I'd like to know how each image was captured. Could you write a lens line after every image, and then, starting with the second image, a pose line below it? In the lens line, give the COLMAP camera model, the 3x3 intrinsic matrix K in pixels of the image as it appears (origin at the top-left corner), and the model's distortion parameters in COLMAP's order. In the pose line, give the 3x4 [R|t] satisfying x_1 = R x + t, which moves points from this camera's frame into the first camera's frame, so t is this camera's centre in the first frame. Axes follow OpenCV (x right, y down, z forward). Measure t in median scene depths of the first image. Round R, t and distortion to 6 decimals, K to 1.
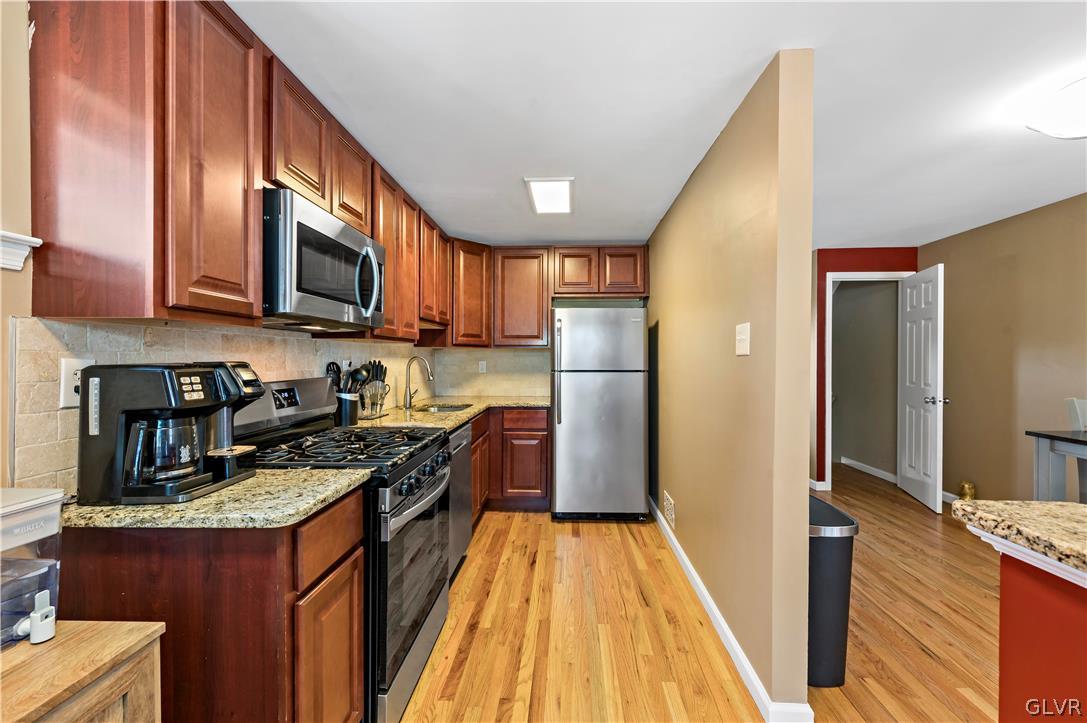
lens RADIAL K [[440.9, 0, 542.1], [0, 440.9, 357.5], [0, 0, 1]] dist [-0.001471, -0.000107]
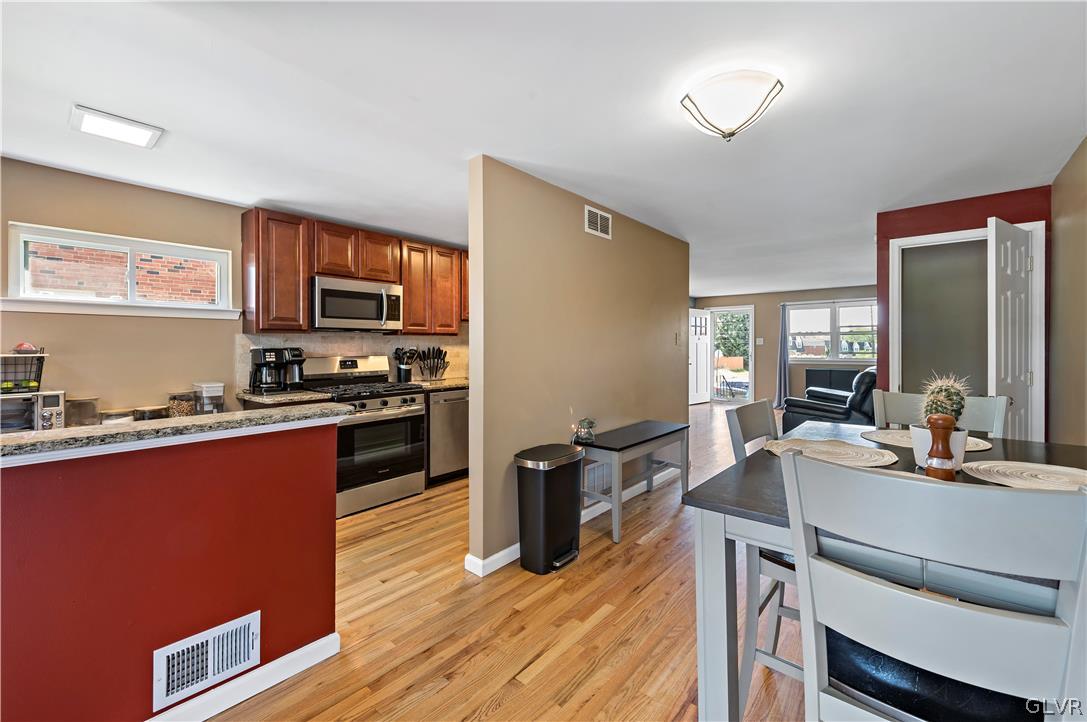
lens RADIAL K [[440.9, 0, 549.2], [0, 440.9, 345.1], [0, 0, 1]] dist [-0.001471, -0.000107]
pose [[0.792689, -0.003974, -0.609613, 1.564404], [0.005824, 0.999982, 0.001054, 0.000256], [0.609598, -0.004386, 0.792699, -0.107646]]
